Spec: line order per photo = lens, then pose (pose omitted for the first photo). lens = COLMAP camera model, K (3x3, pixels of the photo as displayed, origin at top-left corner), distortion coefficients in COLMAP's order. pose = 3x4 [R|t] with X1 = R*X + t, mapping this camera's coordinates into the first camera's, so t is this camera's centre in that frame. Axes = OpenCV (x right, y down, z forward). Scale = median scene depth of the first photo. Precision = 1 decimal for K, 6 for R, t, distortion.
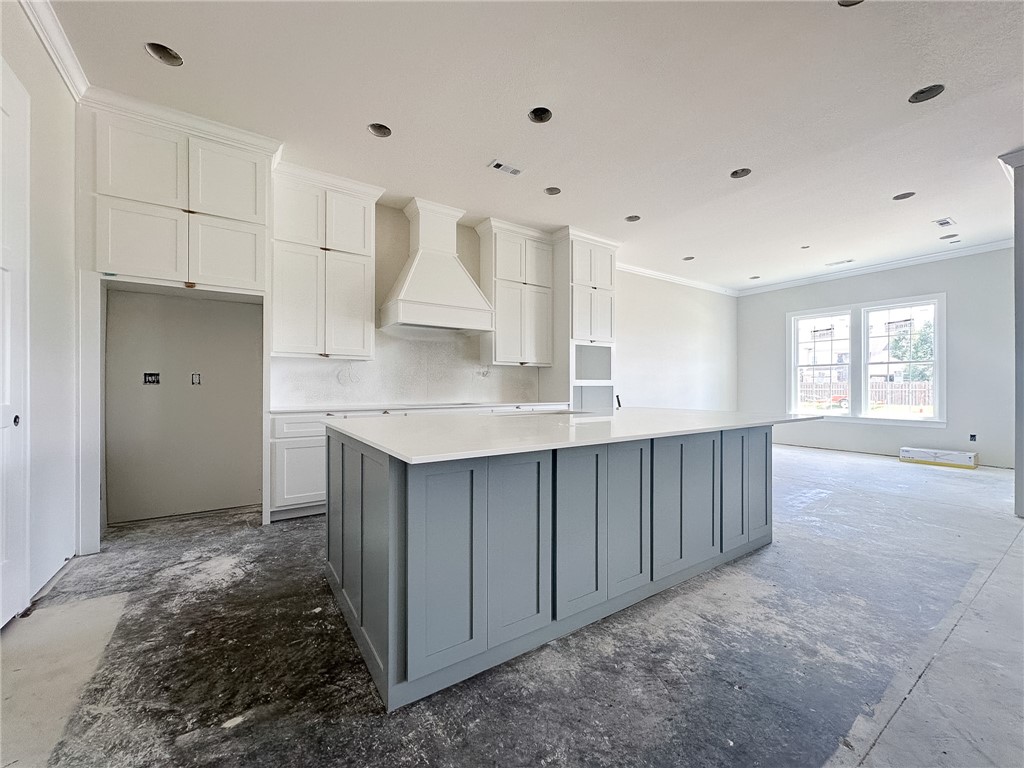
lens RADIAL K [[411.3, 0, 519.0], [0, 411.3, 384.0], [0, 0, 1]] dist [0.001028, -0.000297]
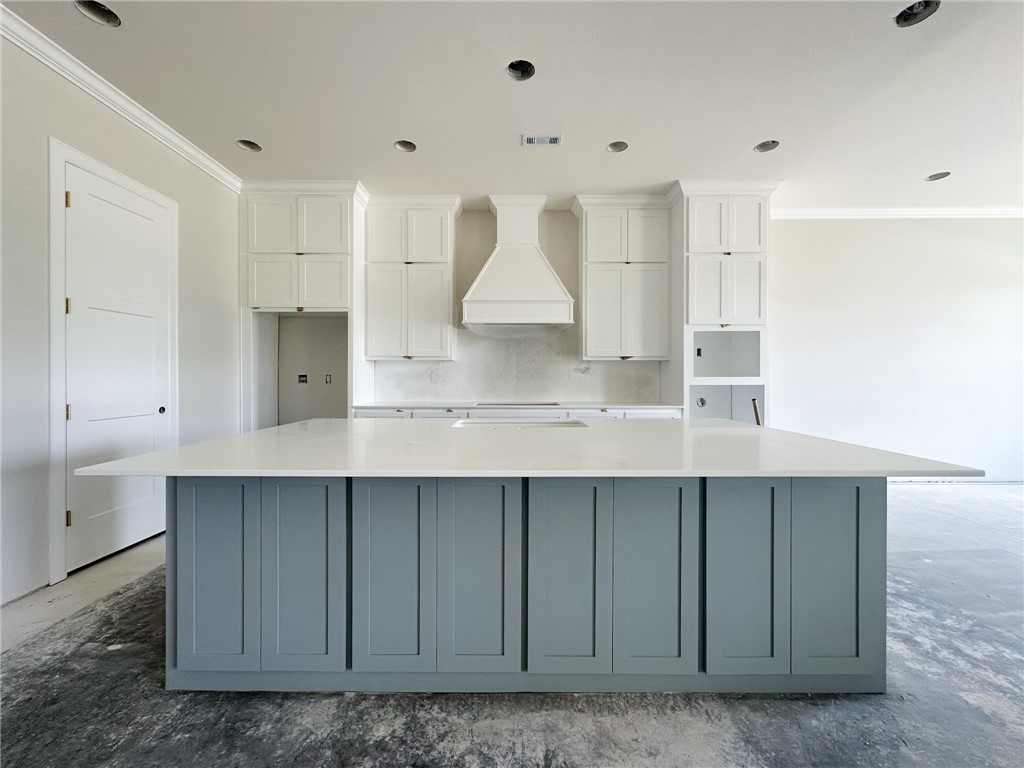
lens RADIAL K [[414.6, 0, 513.4], [0, 414.6, 377.5], [0, 0, 1]] dist [-0.000738, 0.000434]
pose [[0.823009, 0.004980, -0.568007, 0.389904], [0.003064, 0.999908, 0.013206, -0.026956], [0.568020, -0.012609, 0.822918, 0.213645]]
